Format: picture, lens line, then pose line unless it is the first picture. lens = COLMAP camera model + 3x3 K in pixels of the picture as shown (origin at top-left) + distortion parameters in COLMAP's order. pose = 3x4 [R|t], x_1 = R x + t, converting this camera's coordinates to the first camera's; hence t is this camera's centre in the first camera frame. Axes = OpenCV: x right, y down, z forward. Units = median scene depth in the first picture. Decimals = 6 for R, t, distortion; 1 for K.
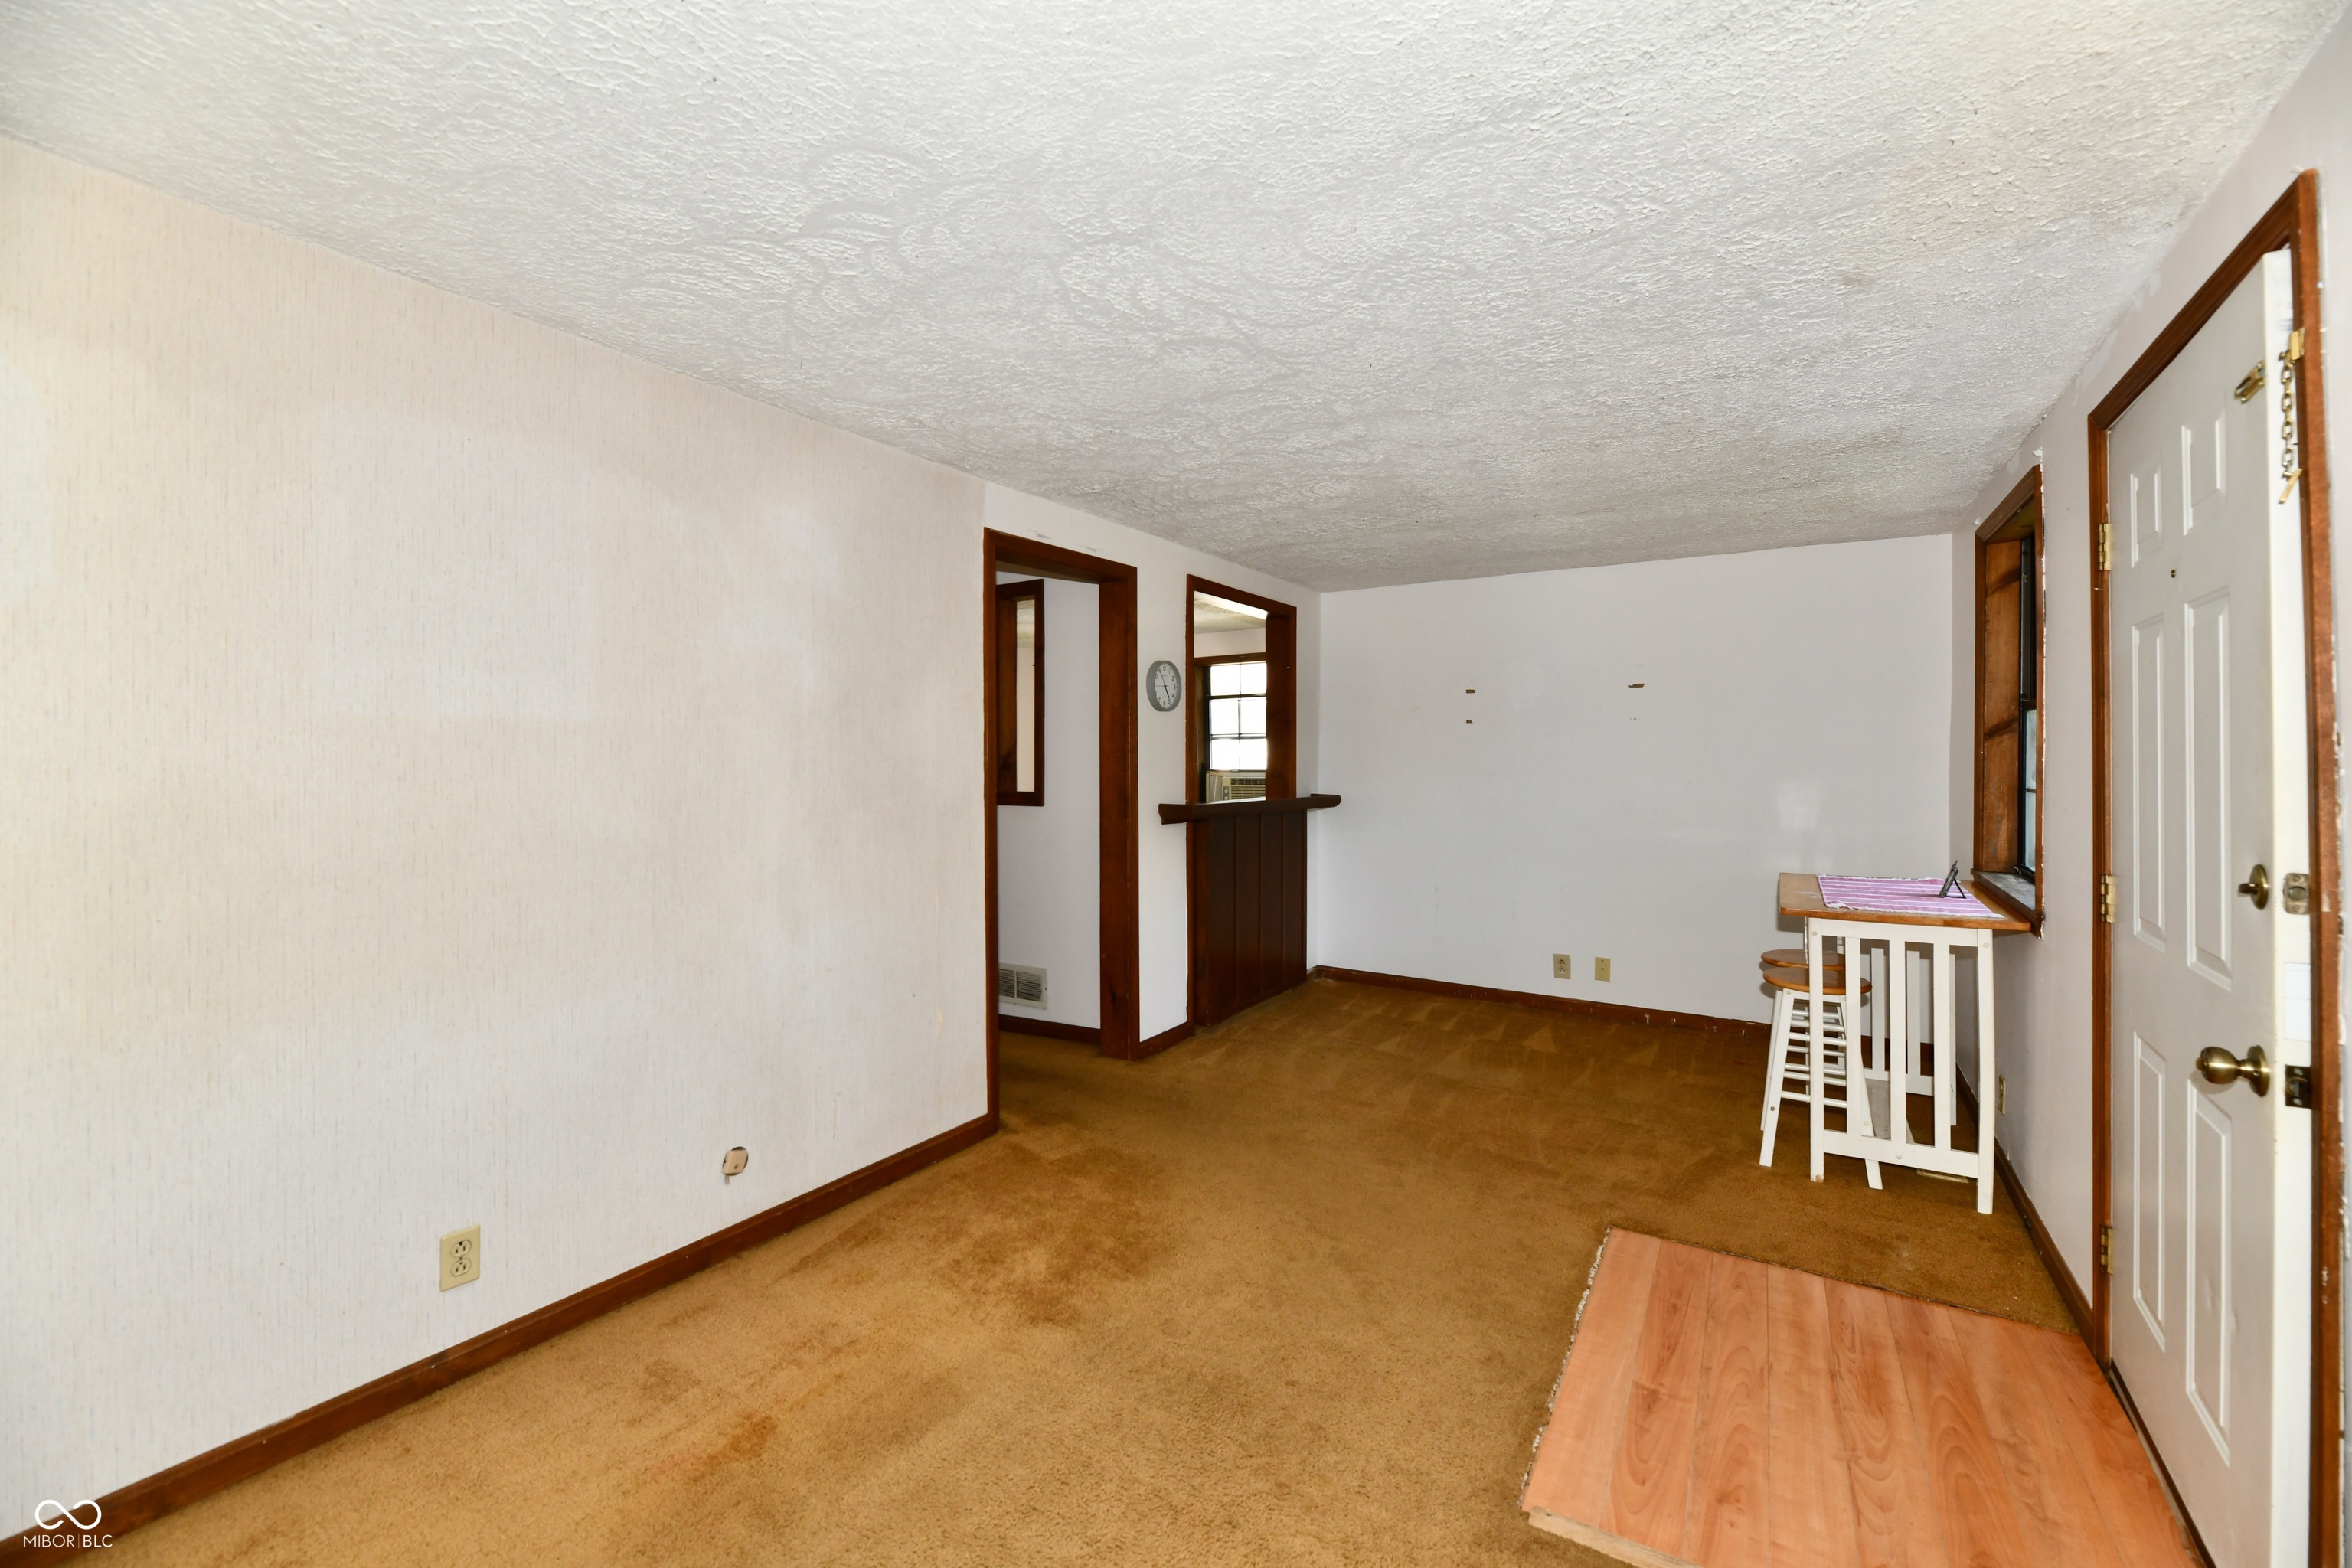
lens RADIAL K [[958.5, 0, 1177.5], [0, 958.5, 776.5], [0, 0, 1]] dist [-0.010967, -0.000481]
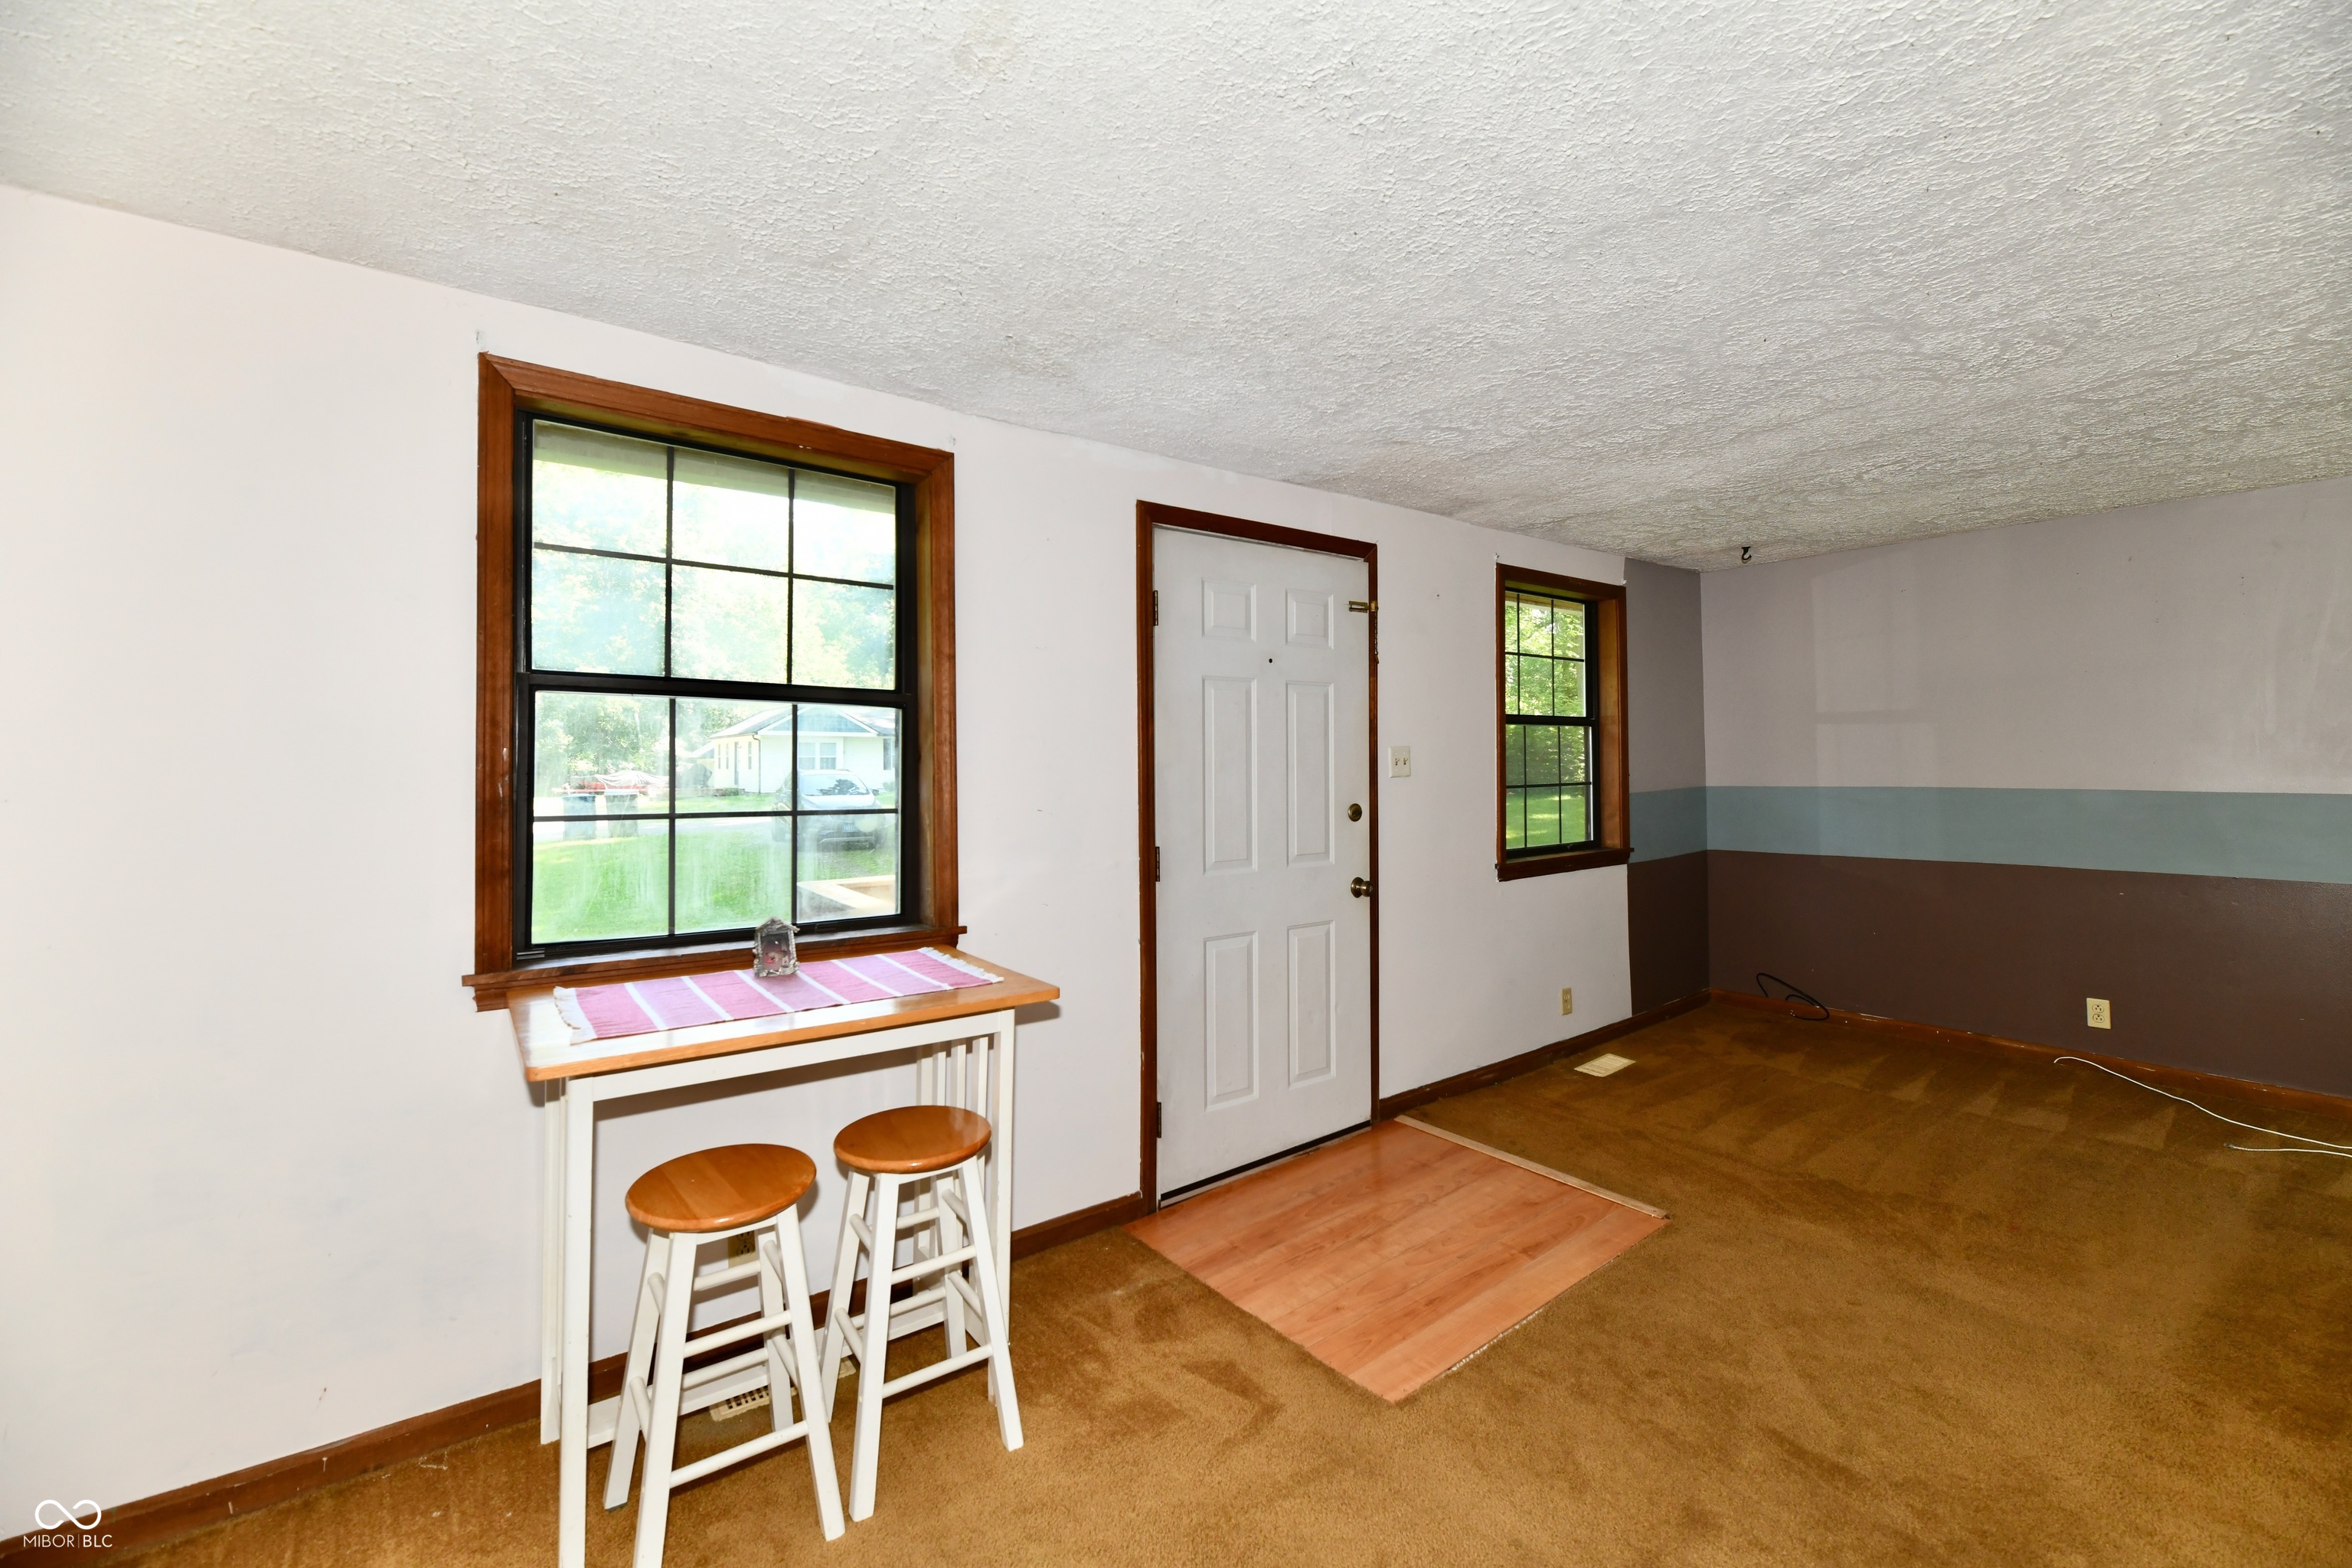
lens RADIAL K [[958.5, 0, 1171.7], [0, 958.5, 767.2], [0, 0, 1]] dist [-0.010967, -0.000481]
pose [[-0.941816, 0.013310, 0.335866, 0.477017], [0.011090, 0.999902, -0.008525, -0.007736], [-0.335947, -0.004304, -0.941871, 2.260008]]
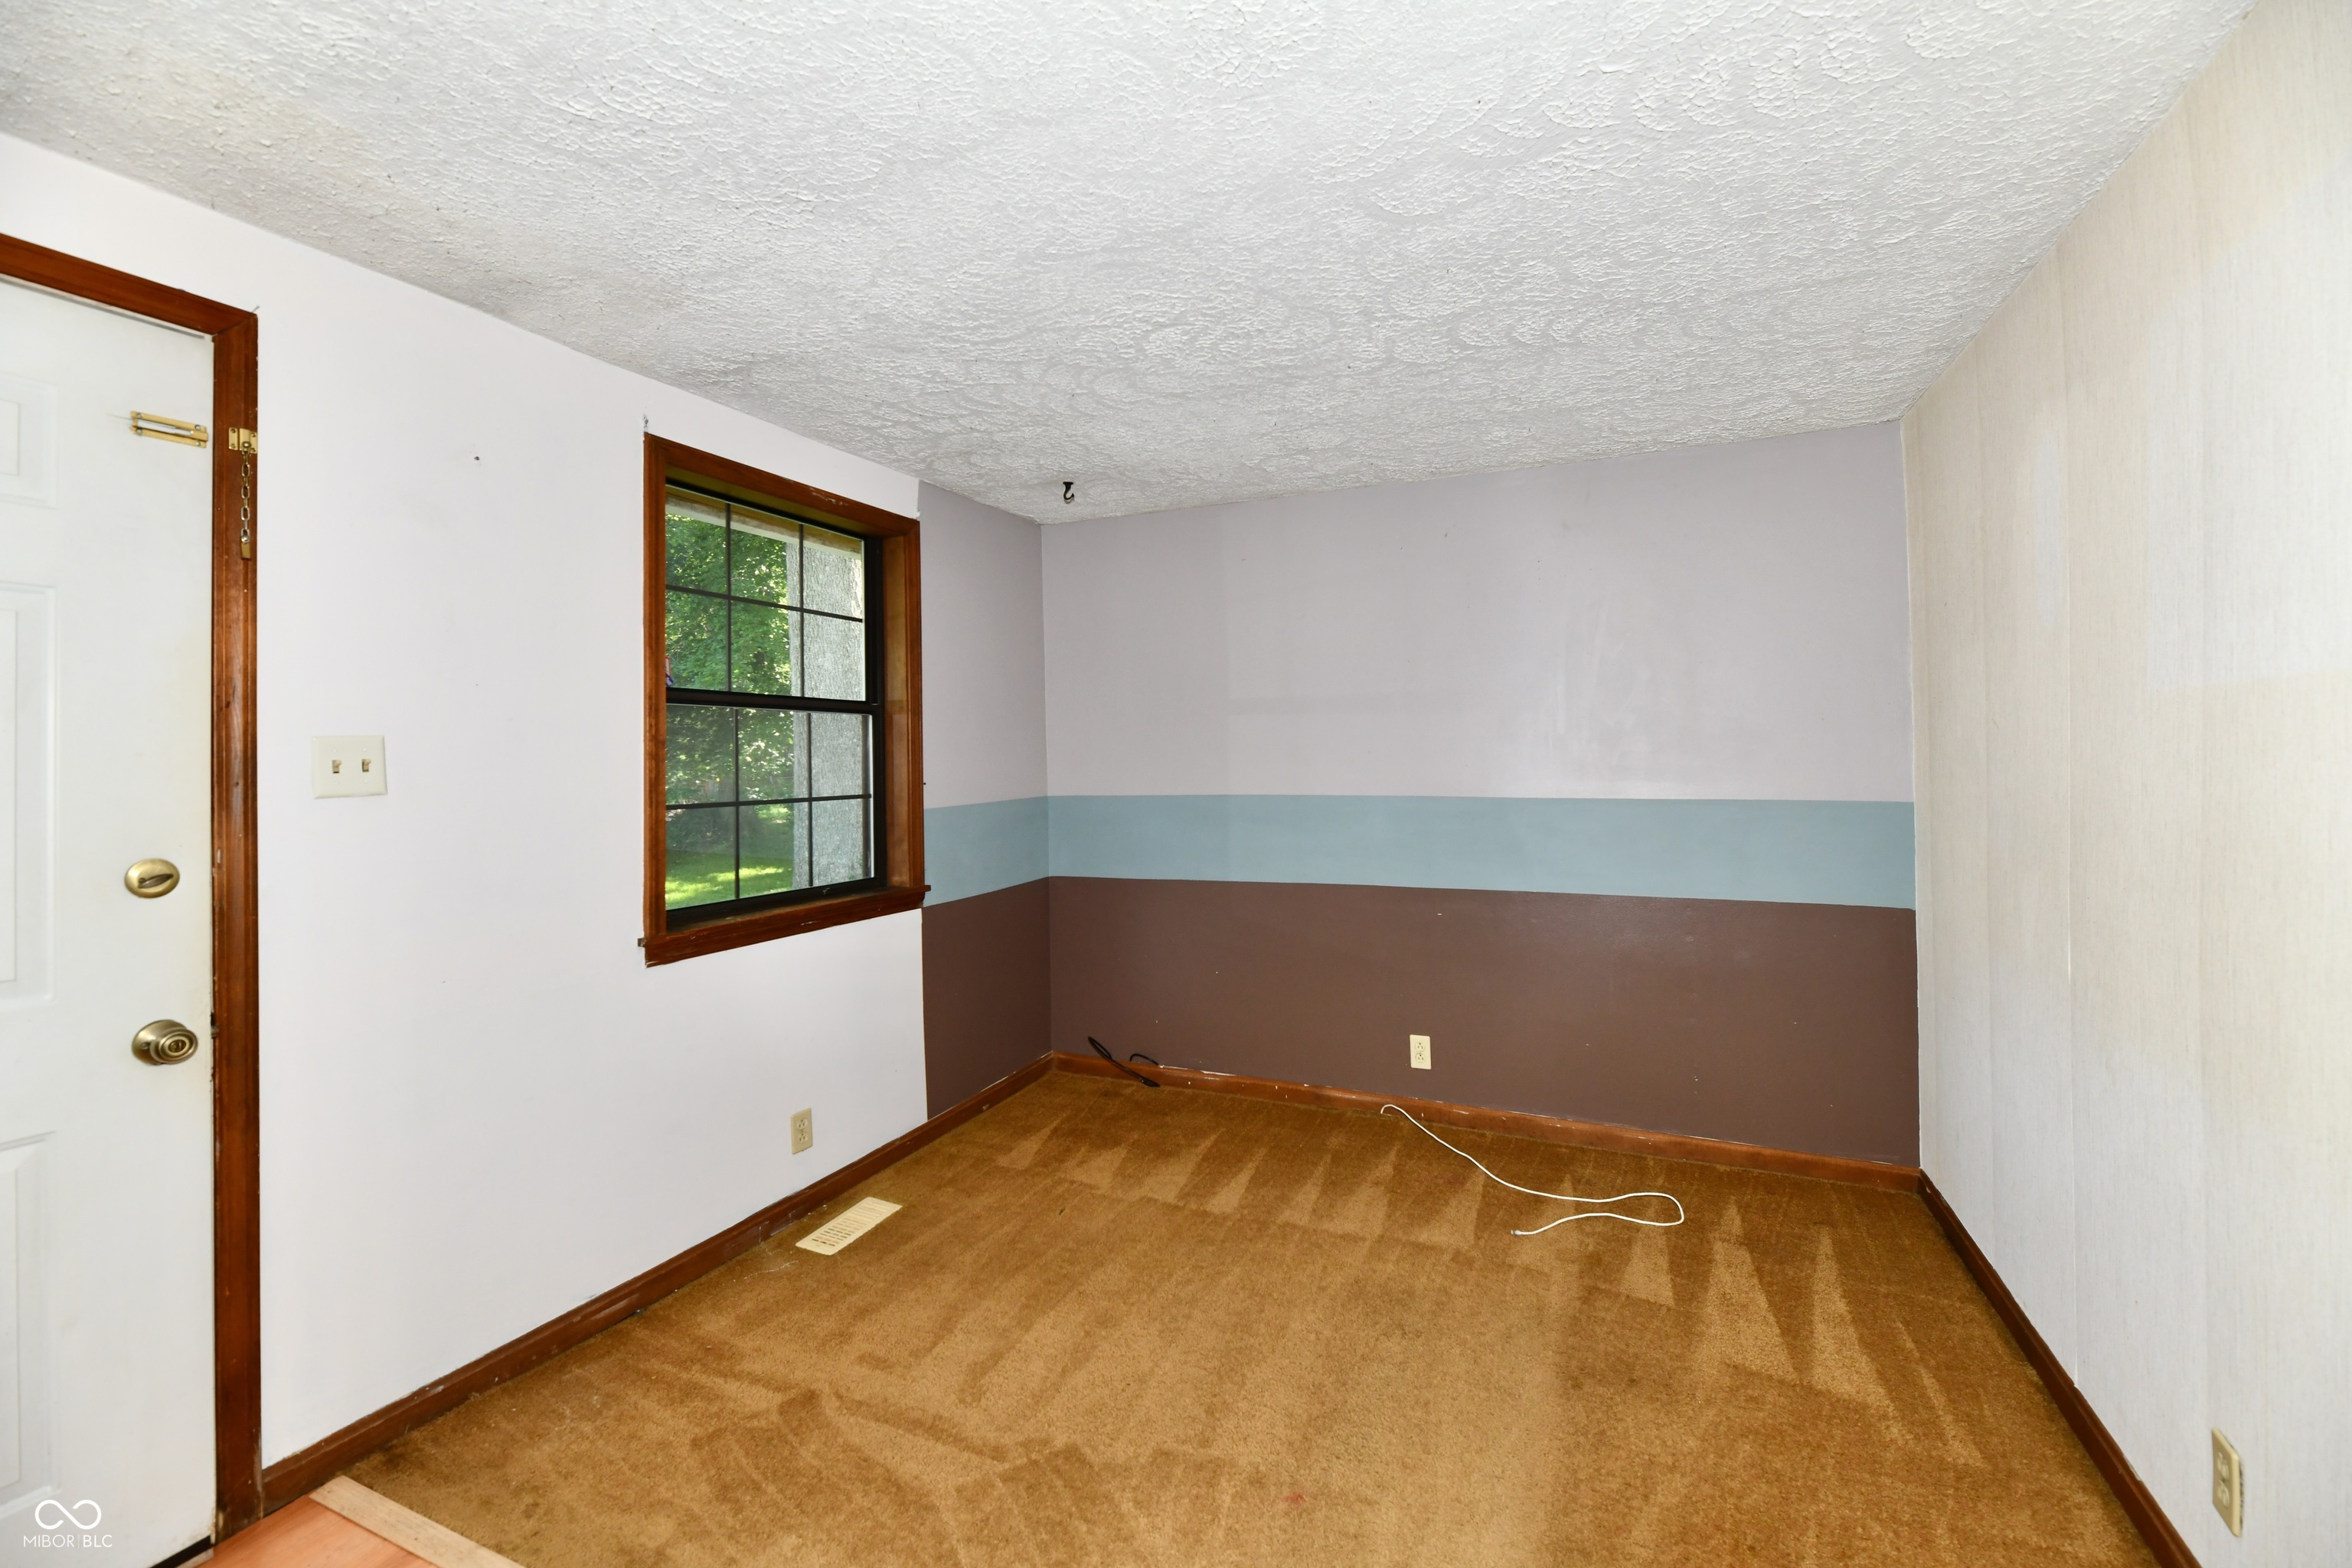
lens RADIAL K [[958.5, 0, 1180.7], [0, 958.5, 775.1], [0, 0, 1]] dist [-0.010967, -0.000481]
pose [[-0.987024, 0.018447, -0.159511, 0.069149], [0.017908, 0.999828, 0.004814, -0.010680], [0.159572, 0.001895, -0.987184, 1.480321]]
